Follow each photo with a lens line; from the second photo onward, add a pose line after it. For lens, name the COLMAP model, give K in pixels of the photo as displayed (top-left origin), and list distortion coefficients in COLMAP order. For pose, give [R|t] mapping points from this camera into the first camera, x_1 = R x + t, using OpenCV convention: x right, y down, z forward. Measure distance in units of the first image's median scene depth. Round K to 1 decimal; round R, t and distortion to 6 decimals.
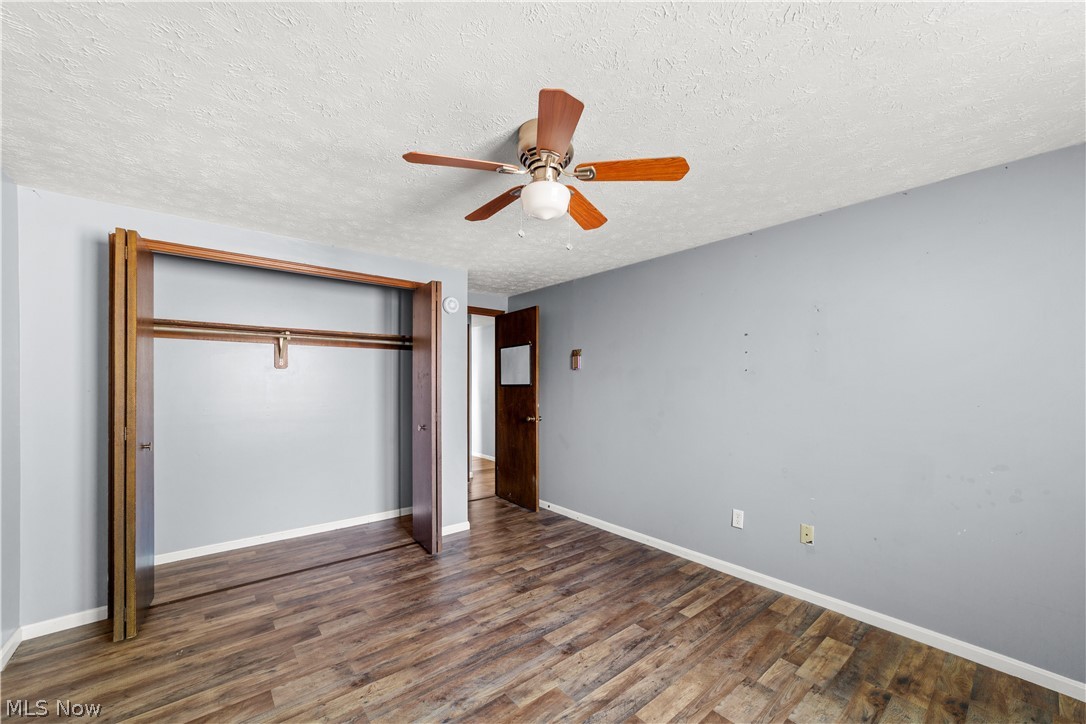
lens RADIAL K [[421.0, 0, 535.5], [0, 421.0, 386.7], [0, 0, 1]] dist [-0.019411, 0.009369]
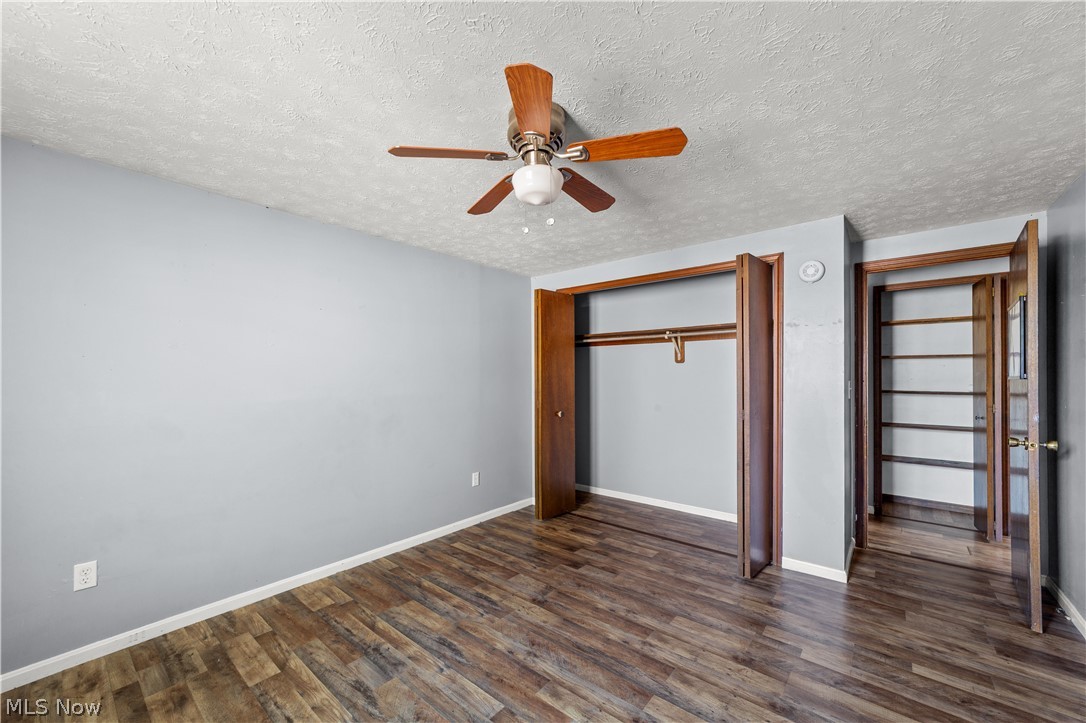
lens RADIAL K [[425.9, 0, 532.4], [0, 425.9, 369.2], [0, 0, 1]] dist [-0.024727, 0.010783]
pose [[0.176573, -0.017315, -0.984135, 0.800985], [-0.004039, 0.999824, -0.018316, -0.000274], [0.984279, 0.007209, 0.176472, 0.658479]]
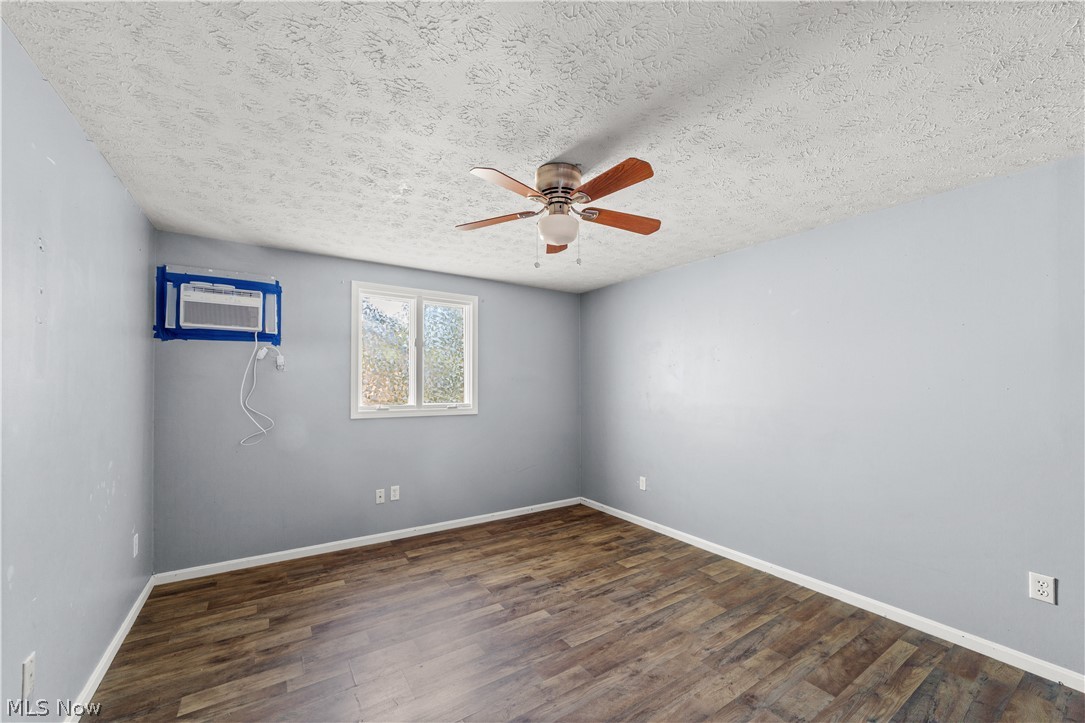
lens RADIAL K [[416.4, 0, 537.7], [0, 416.4, 369.1], [0, 0, 1]] dist [-0.022174, 0.008837]
pose [[-0.994867, -0.001082, 0.101189, -0.029510], [-0.003809, 0.999635, -0.026763, -0.015030], [-0.101124, -0.027011, -0.994507, 1.770825]]
